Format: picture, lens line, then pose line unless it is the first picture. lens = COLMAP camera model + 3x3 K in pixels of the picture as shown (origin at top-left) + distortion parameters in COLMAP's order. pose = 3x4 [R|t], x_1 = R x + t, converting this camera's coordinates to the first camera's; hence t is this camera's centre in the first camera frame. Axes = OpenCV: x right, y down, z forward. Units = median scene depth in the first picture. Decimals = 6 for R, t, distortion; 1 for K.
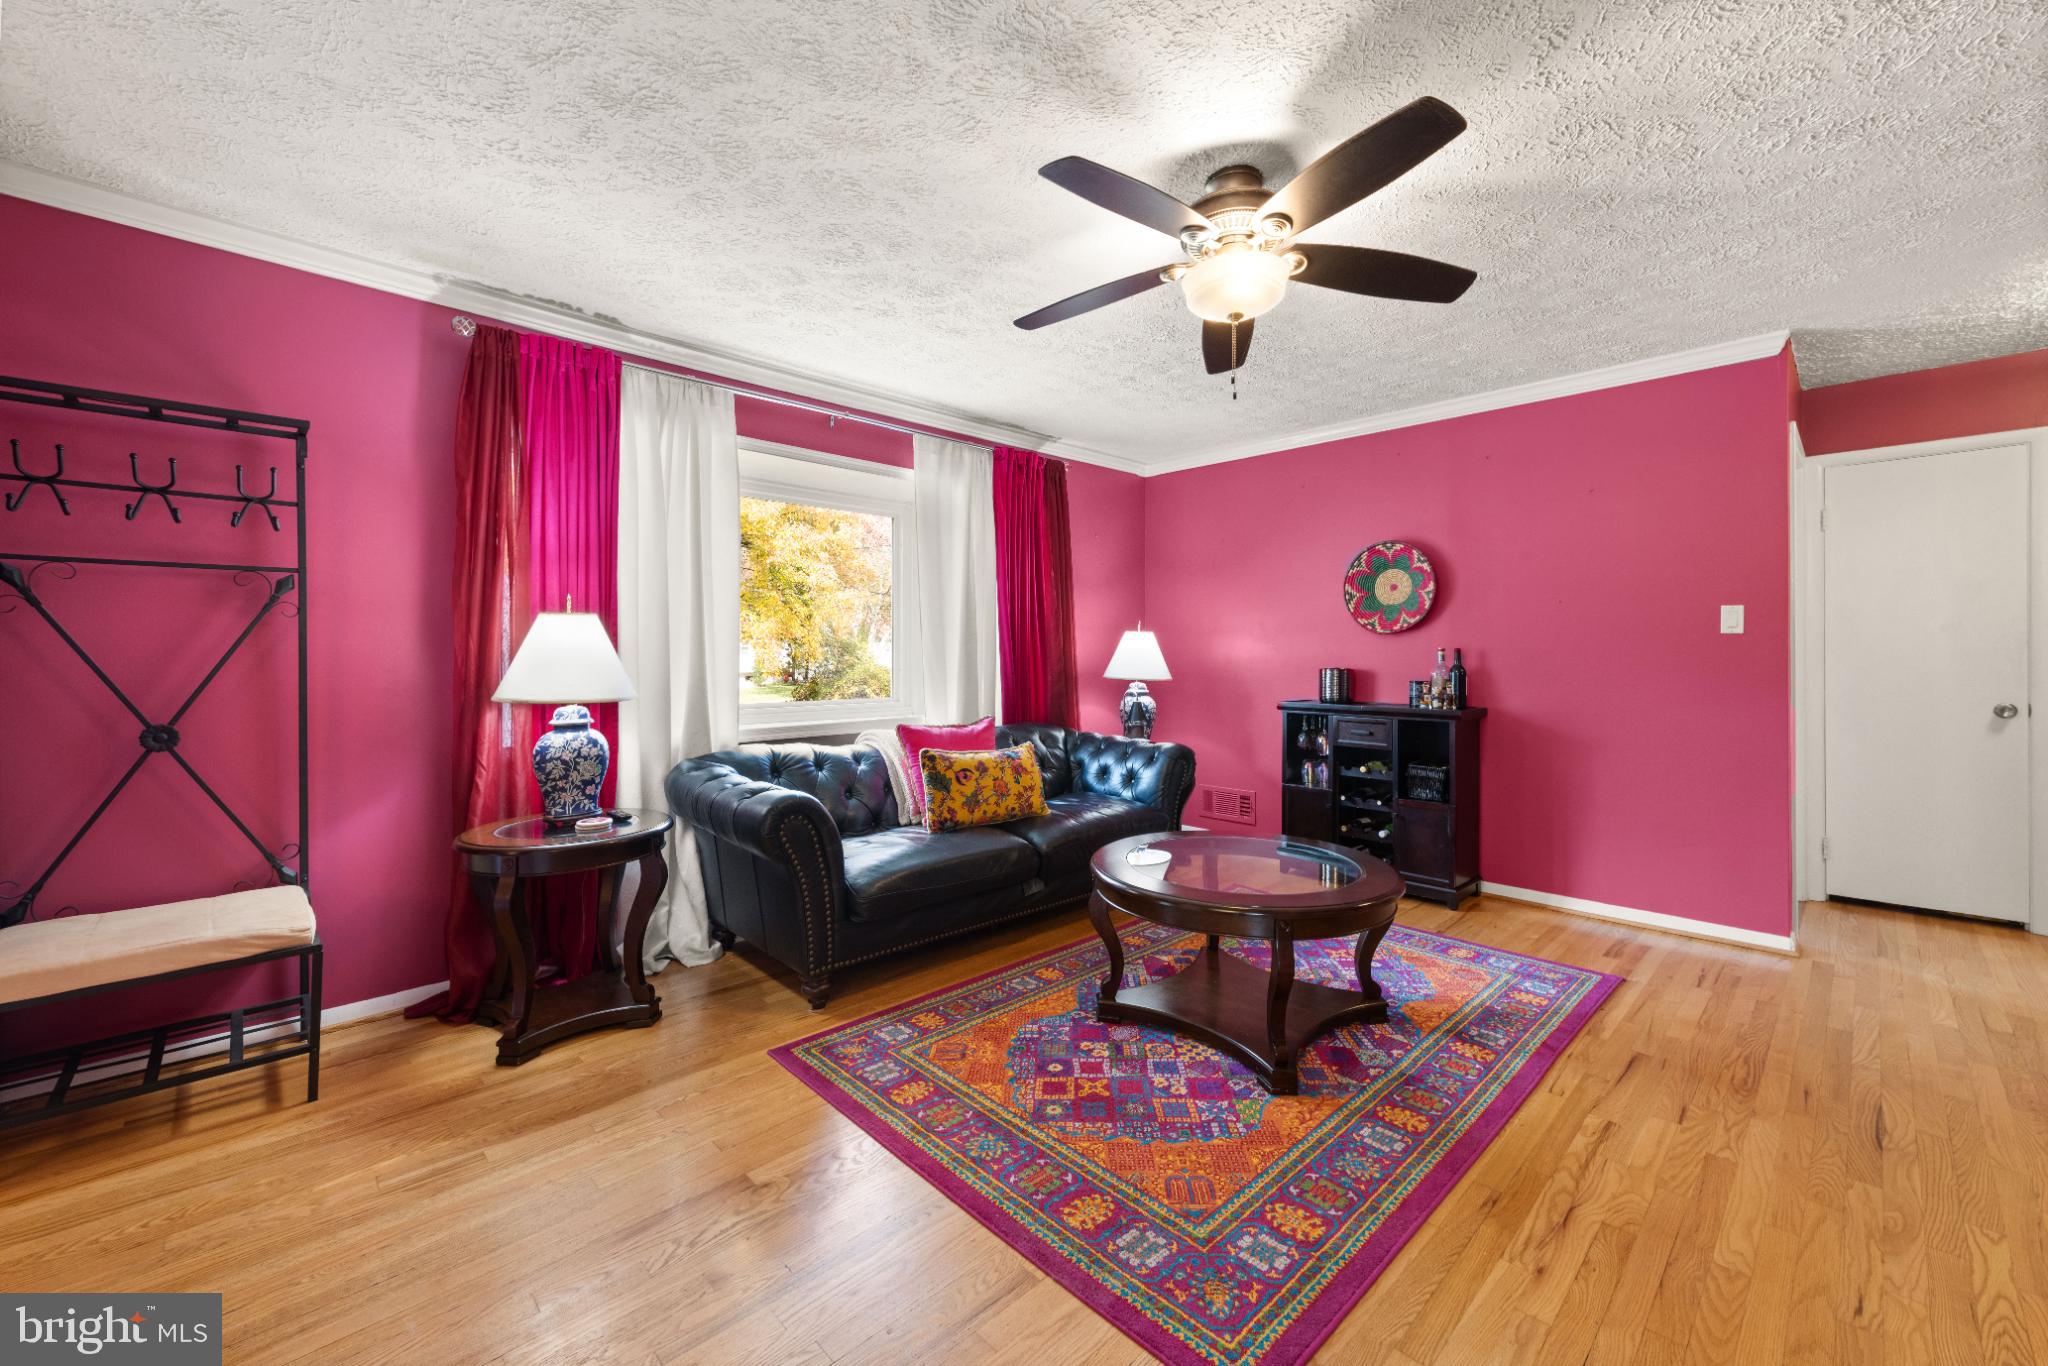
lens RADIAL K [[809.4, 0, 1028.4], [0, 809.4, 676.5], [0, 0, 1]] dist [0.007512, -0.001571]
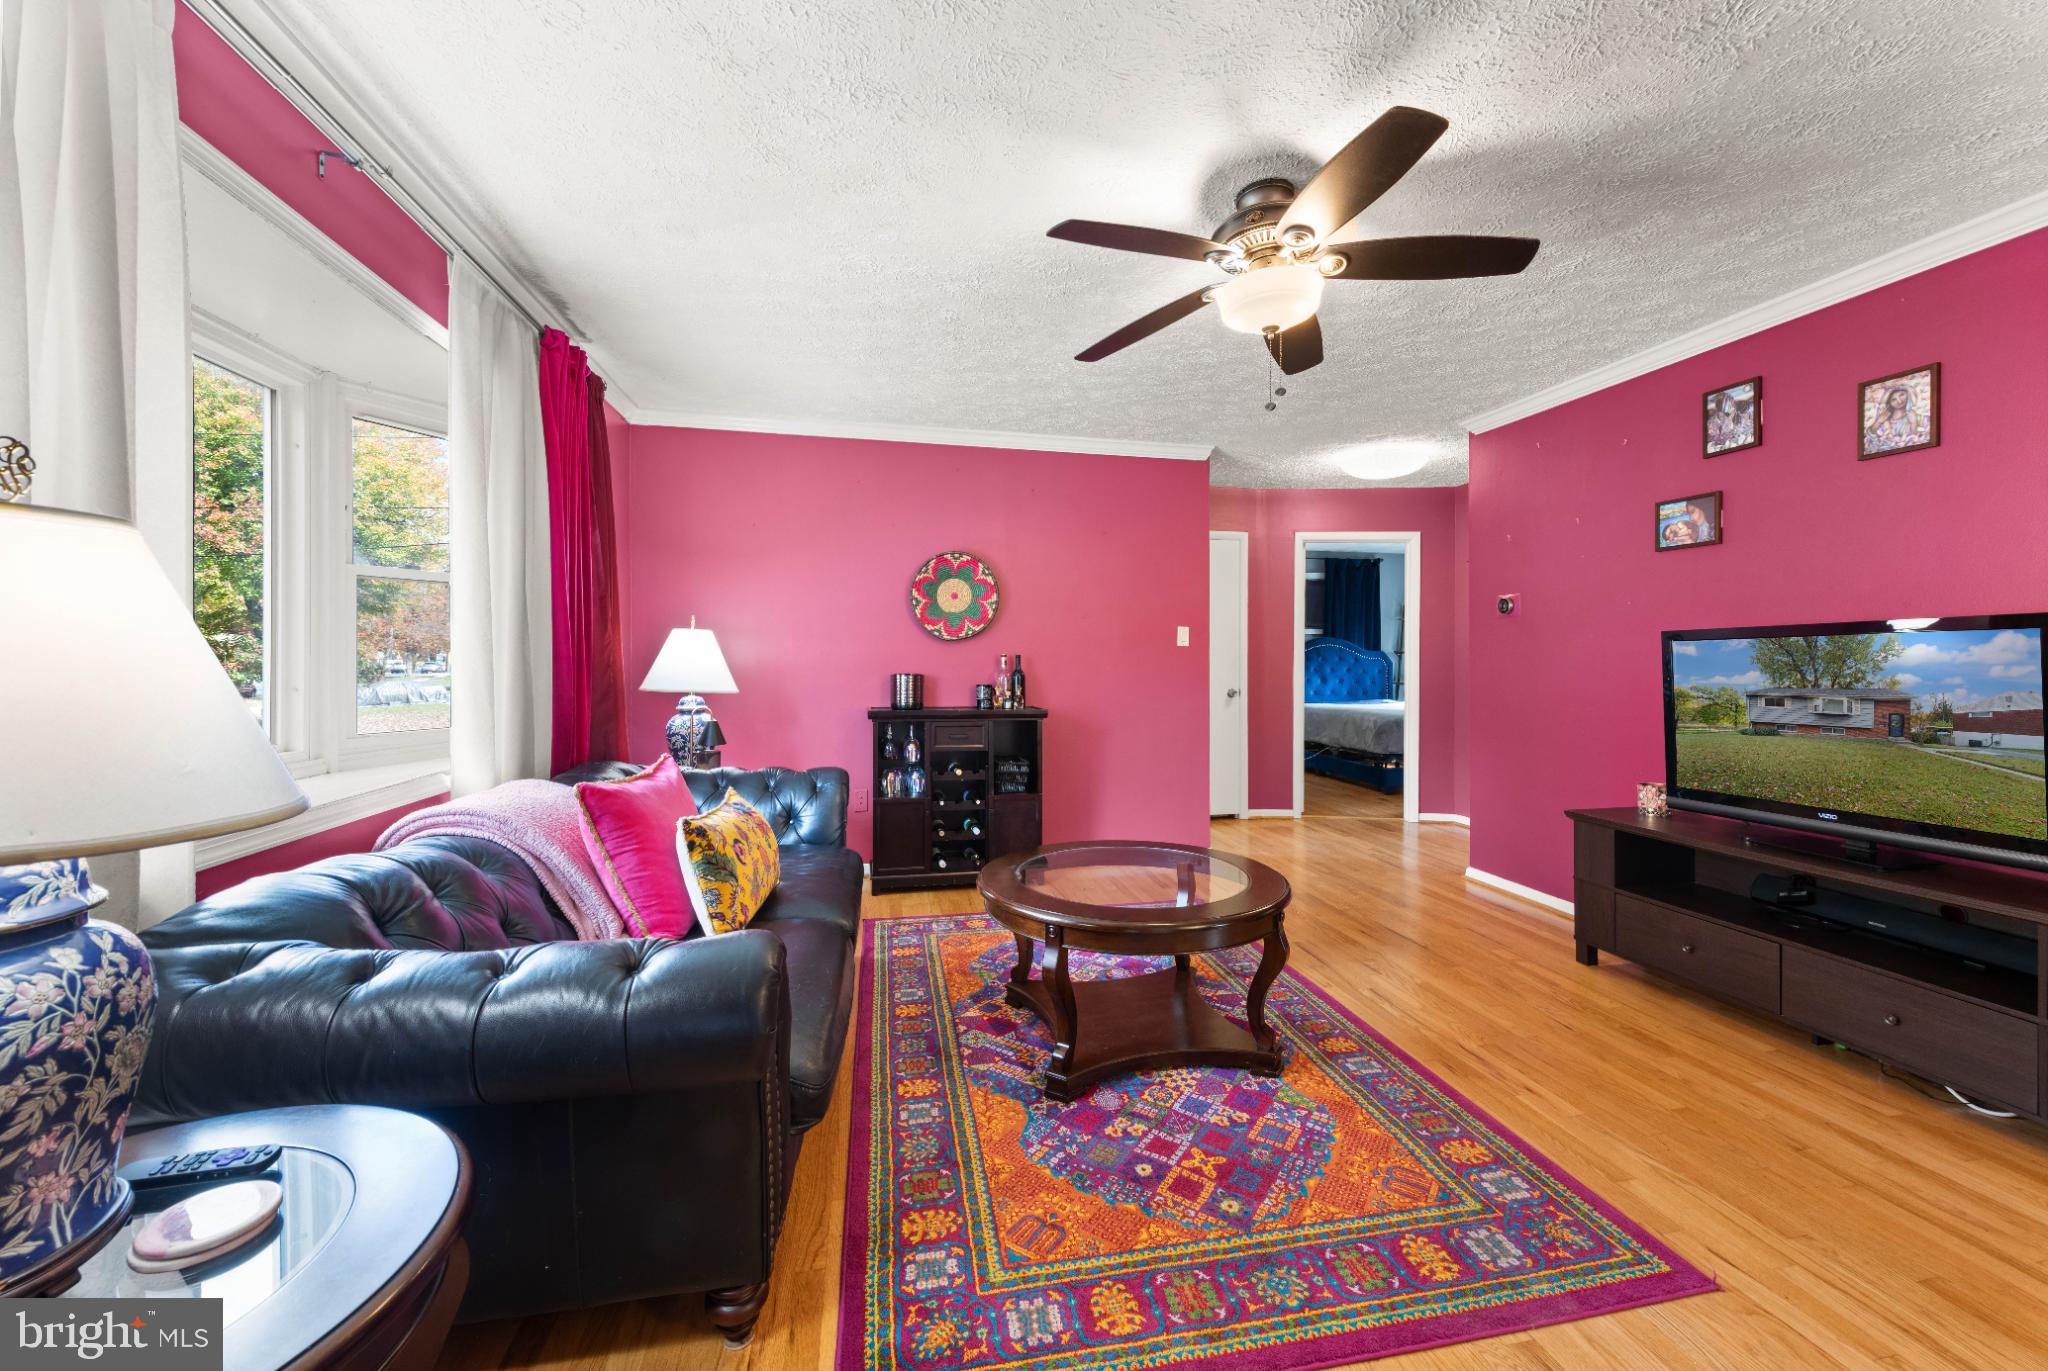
lens RADIAL K [[809.4, 0, 1044.3], [0, 809.4, 676.1], [0, 0, 1]] dist [0.007512, -0.001571]
pose [[0.529246, -0.015503, 0.848327, -0.613665], [0.019832, 0.999786, 0.005898, -0.016808], [-0.848237, 0.013702, 0.529440, 0.565317]]
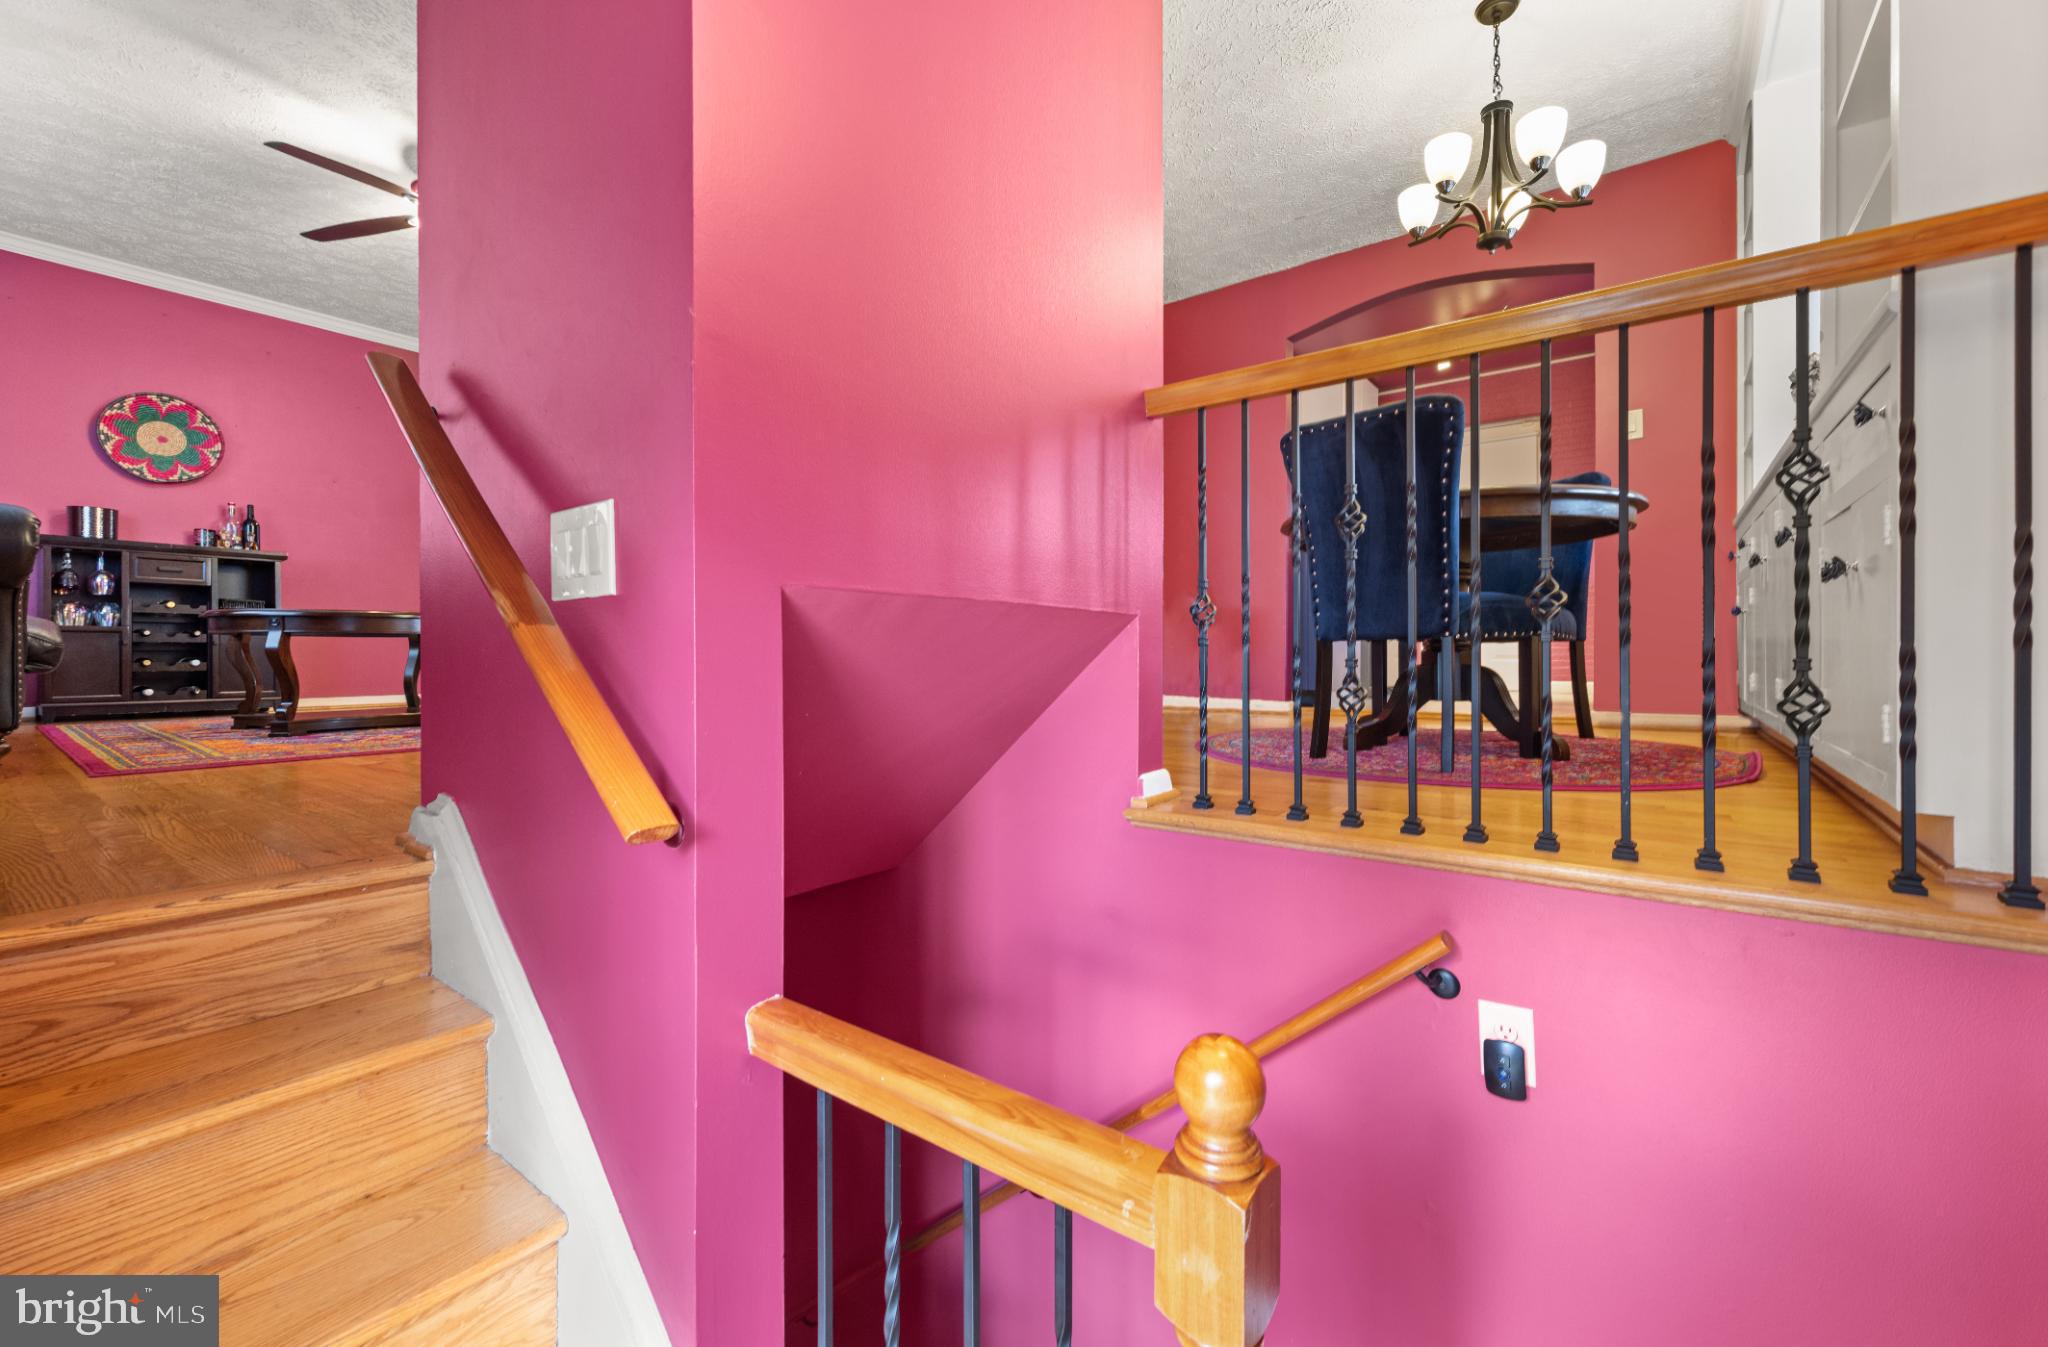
lens RADIAL K [[824.0, 0, 1031.2], [0, 824.0, 662.8], [0, 0, 1]] dist [0.000767, -0.000072]
pose [[-0.159063, -0.010218, 0.987216, -1.265389], [0.020284, 0.999702, 0.013616, 0.301867], [-0.987060, 0.022190, -0.158809, 0.113160]]
